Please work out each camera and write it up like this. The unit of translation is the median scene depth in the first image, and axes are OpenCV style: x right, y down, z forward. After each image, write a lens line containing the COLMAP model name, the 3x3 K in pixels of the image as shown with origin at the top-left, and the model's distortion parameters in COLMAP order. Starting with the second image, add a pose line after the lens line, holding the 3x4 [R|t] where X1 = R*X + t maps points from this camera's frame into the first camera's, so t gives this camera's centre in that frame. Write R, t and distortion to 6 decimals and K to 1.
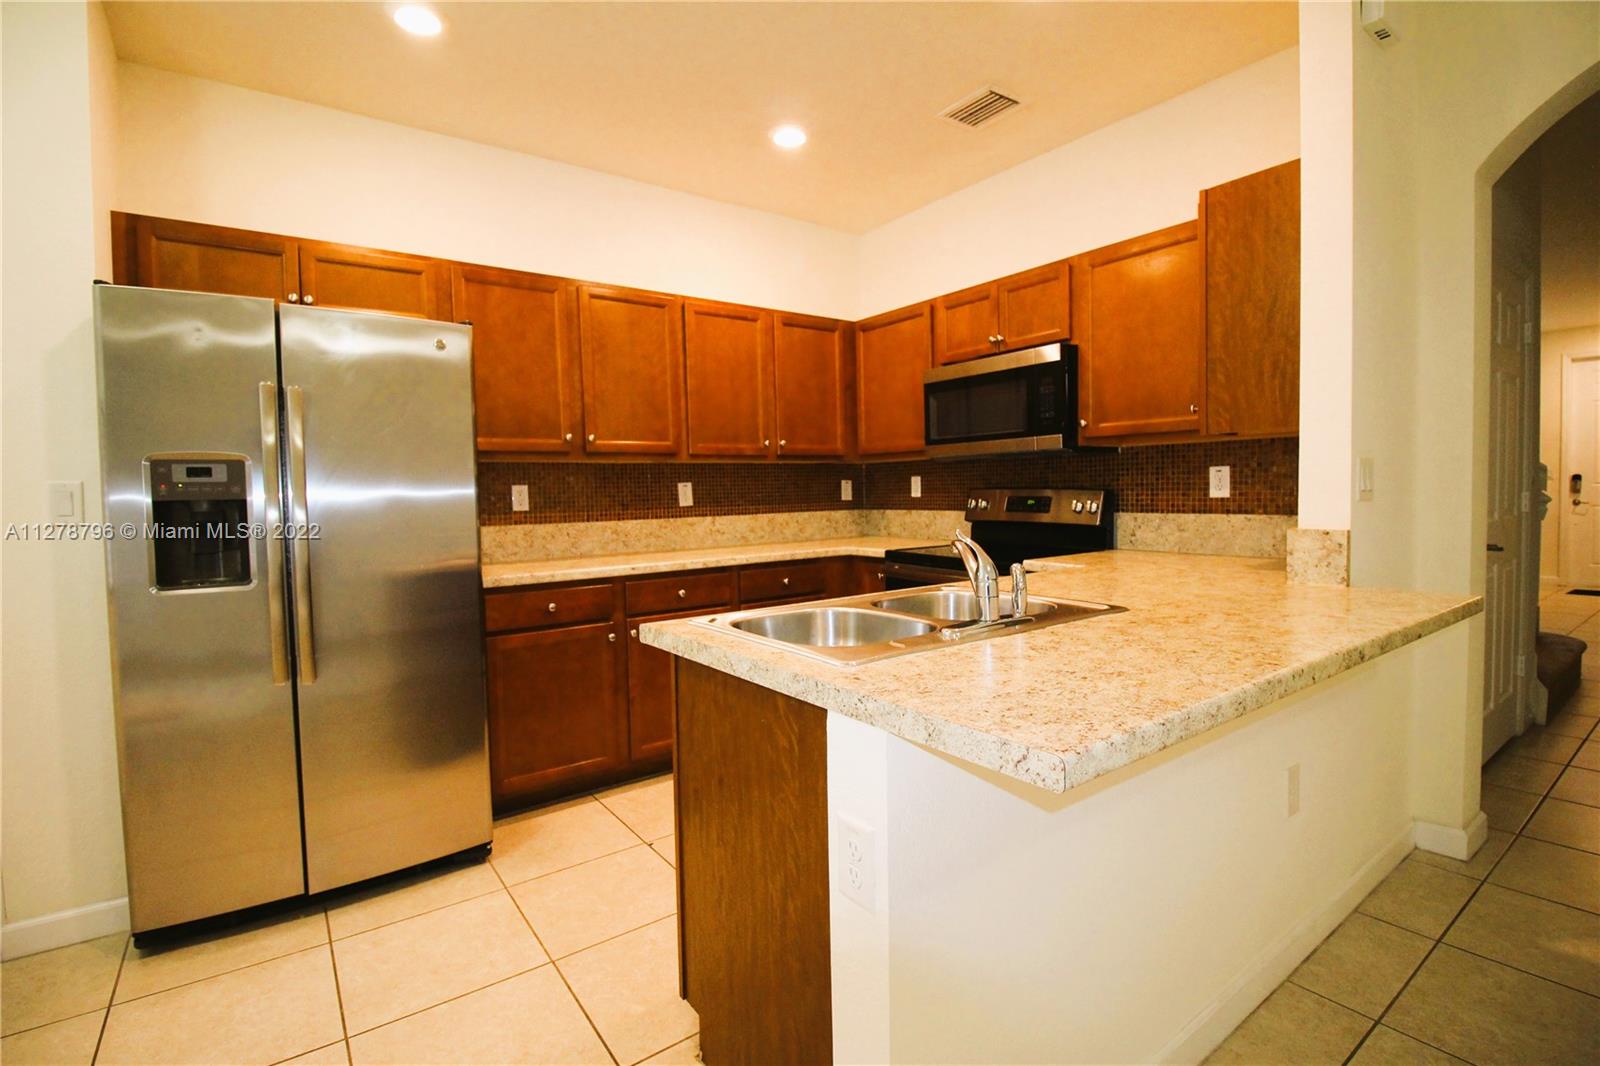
lens RADIAL K [[738.1, 0, 808.8], [0, 738.1, 524.9], [0, 0, 1]] dist [0.002665, -0.015045]
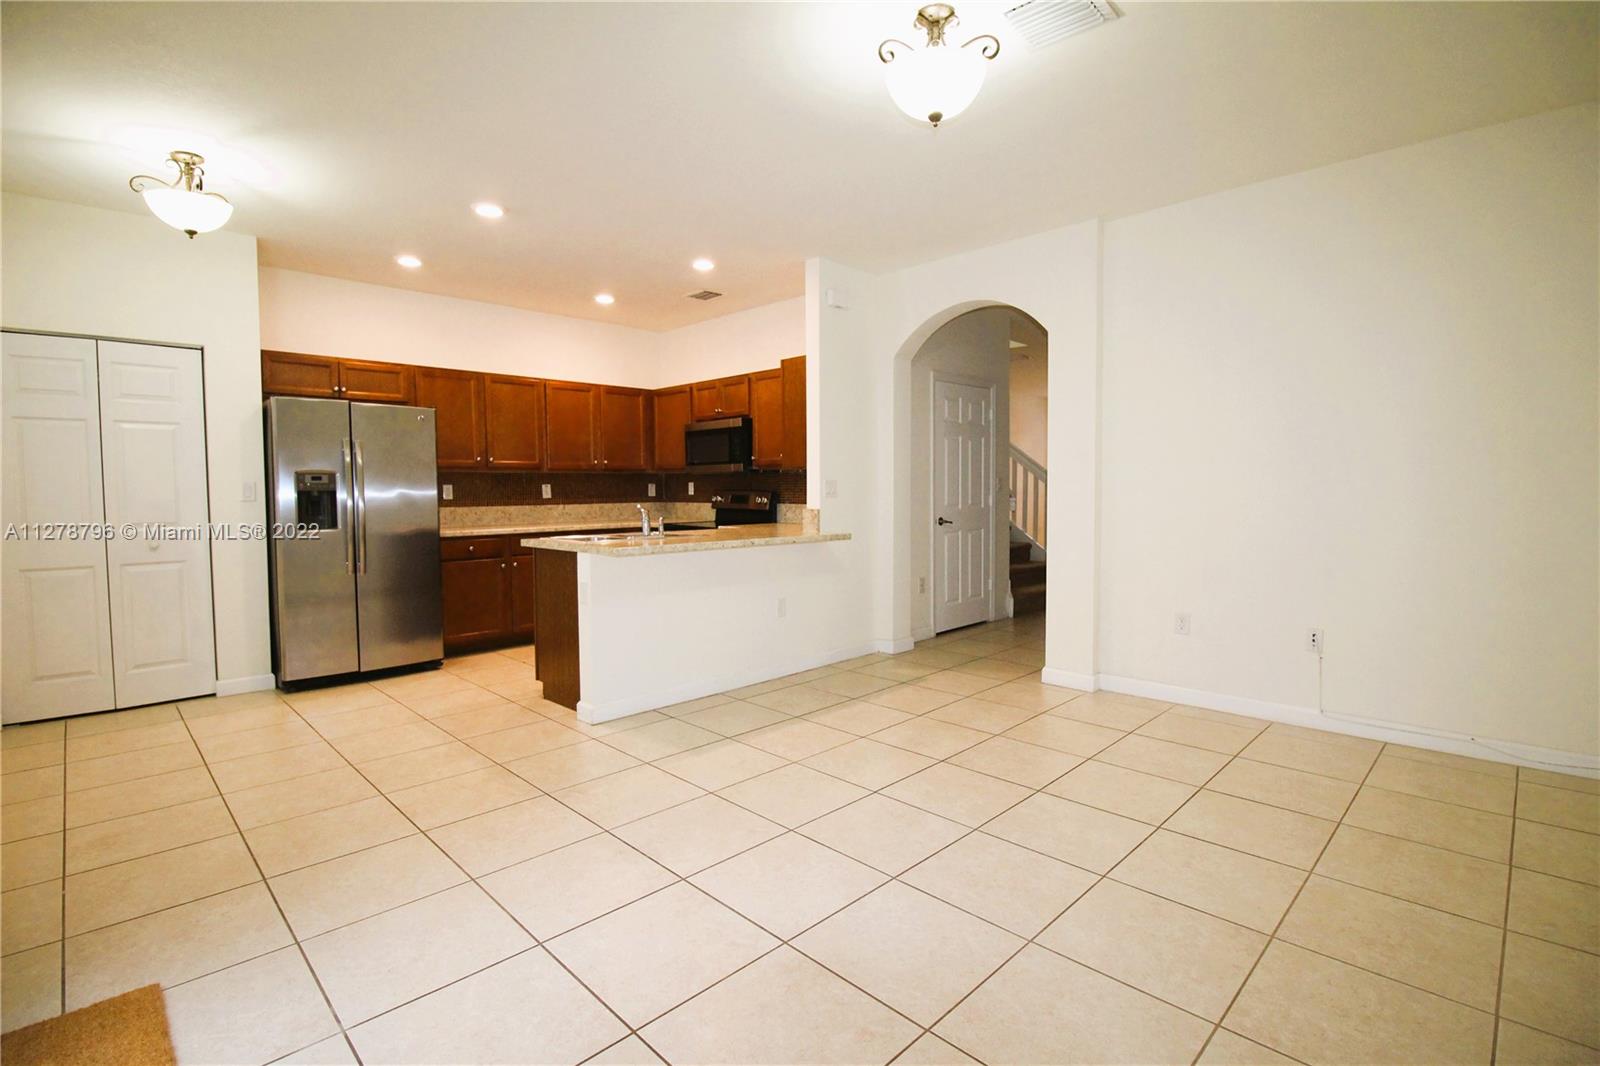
lens RADIAL K [[738.1, 0, 808.8], [0, 738.1, 524.9], [0, 0, 1]] dist [0.002665, -0.015045]
pose [[0.987646, 0.006152, 0.156579, 0.193603], [-0.006185, 0.999981, -0.000280, 0.038792], [-0.156578, -0.000692, 0.987665, -0.914682]]
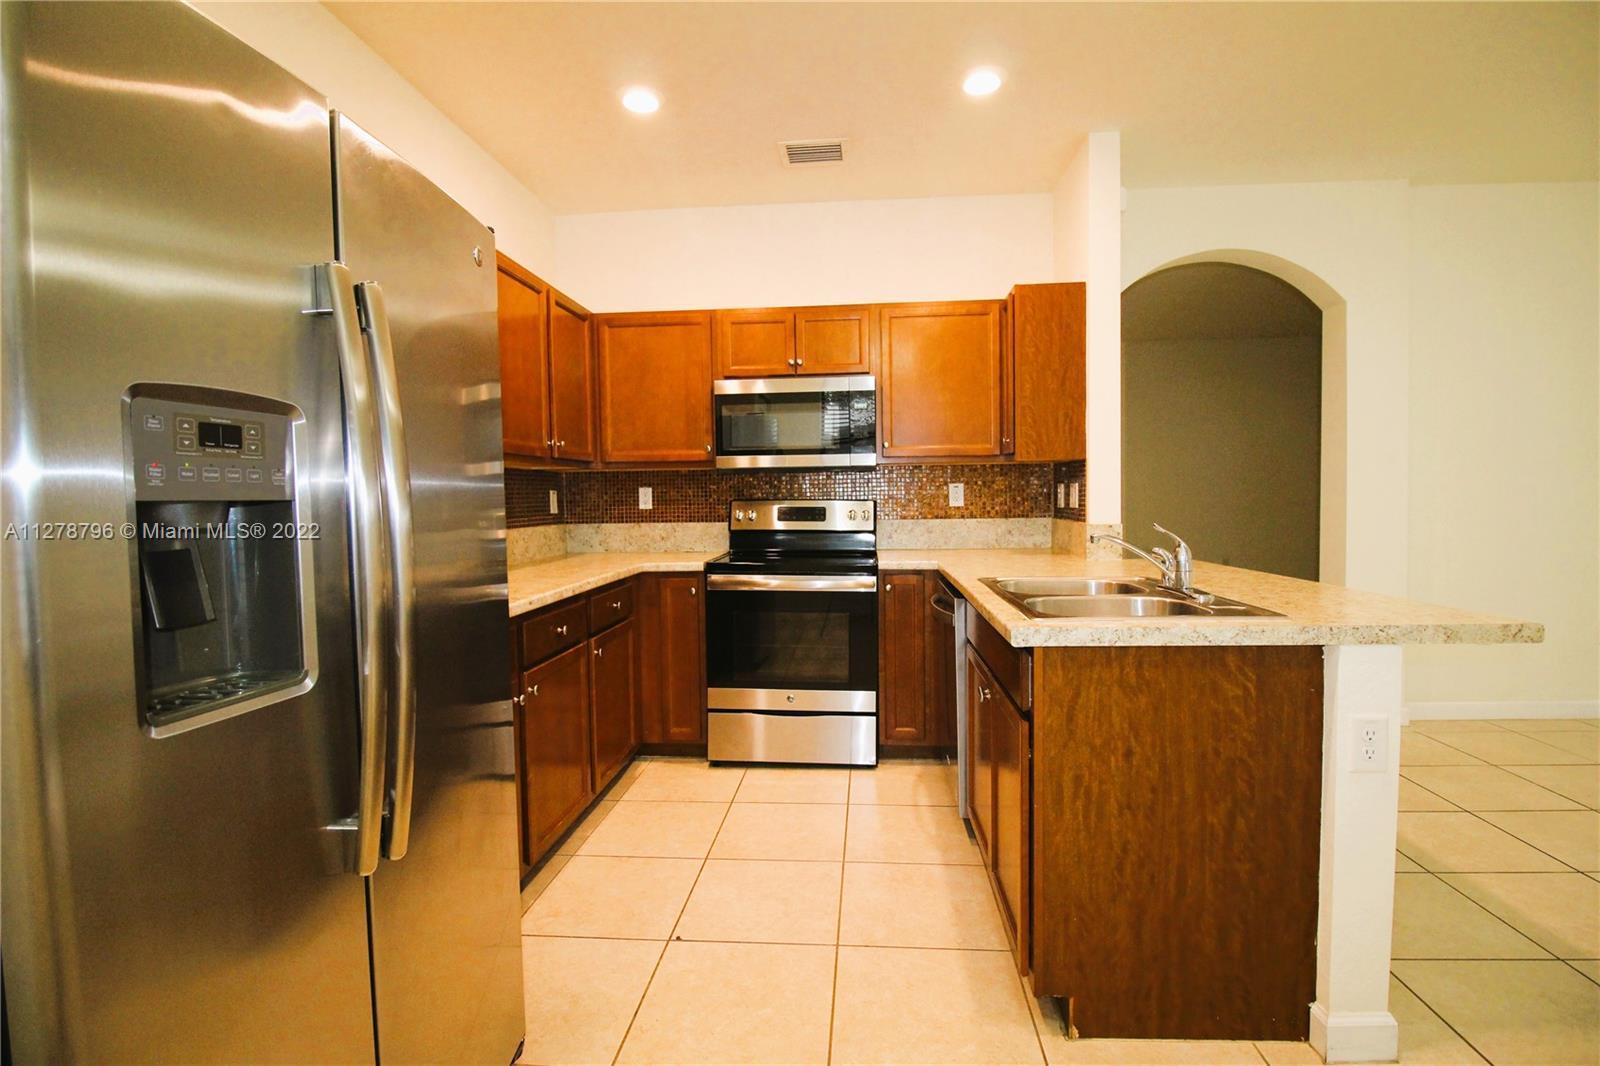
lens RADIAL K [[738.1, 0, 808.8], [0, 738.1, 524.9], [0, 0, 1]] dist [0.002665, -0.015045]
pose [[0.658359, -0.017367, 0.752504, -0.569880], [0.037767, 0.999237, -0.009980, -0.000269], [-0.751756, 0.034990, 0.658512, 0.283469]]
